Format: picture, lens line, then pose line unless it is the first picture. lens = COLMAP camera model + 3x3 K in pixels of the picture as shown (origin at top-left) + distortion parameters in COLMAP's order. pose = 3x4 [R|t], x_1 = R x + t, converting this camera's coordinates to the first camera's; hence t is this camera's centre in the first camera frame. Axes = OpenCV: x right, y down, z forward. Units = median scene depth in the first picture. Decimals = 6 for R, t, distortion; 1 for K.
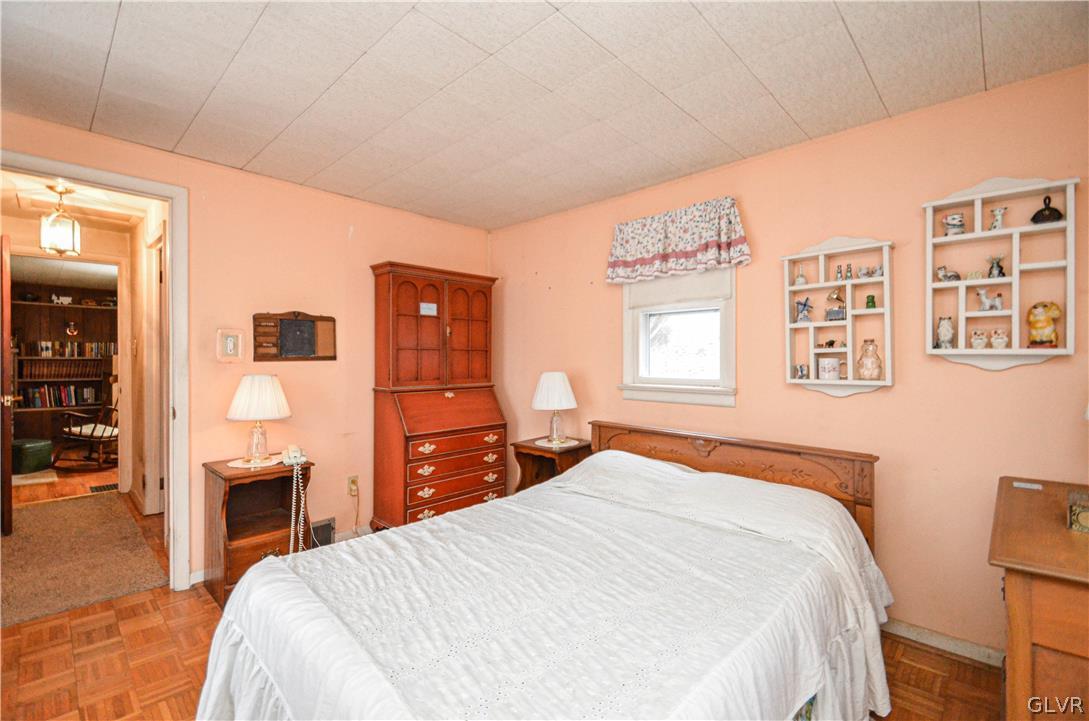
lens RADIAL K [[484.6, 0, 548.2], [0, 484.6, 357.4], [0, 0, 1]] dist [0.023713, -0.010682]
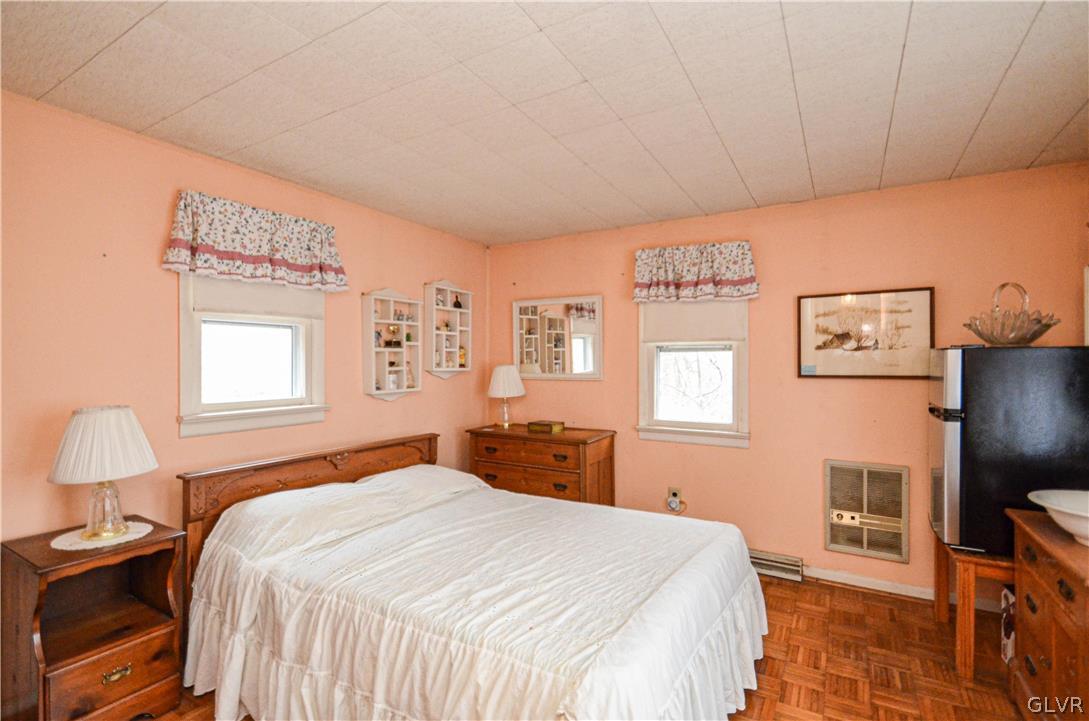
lens RADIAL K [[484.6, 0, 550.6], [0, 484.6, 362.5], [0, 0, 1]] dist [0.023713, -0.010682]
pose [[-0.223331, 0.004083, 0.974734, -0.991023], [0.002232, 0.999991, -0.003677, -0.029108], [-0.974740, 0.001354, -0.223338, 0.966083]]
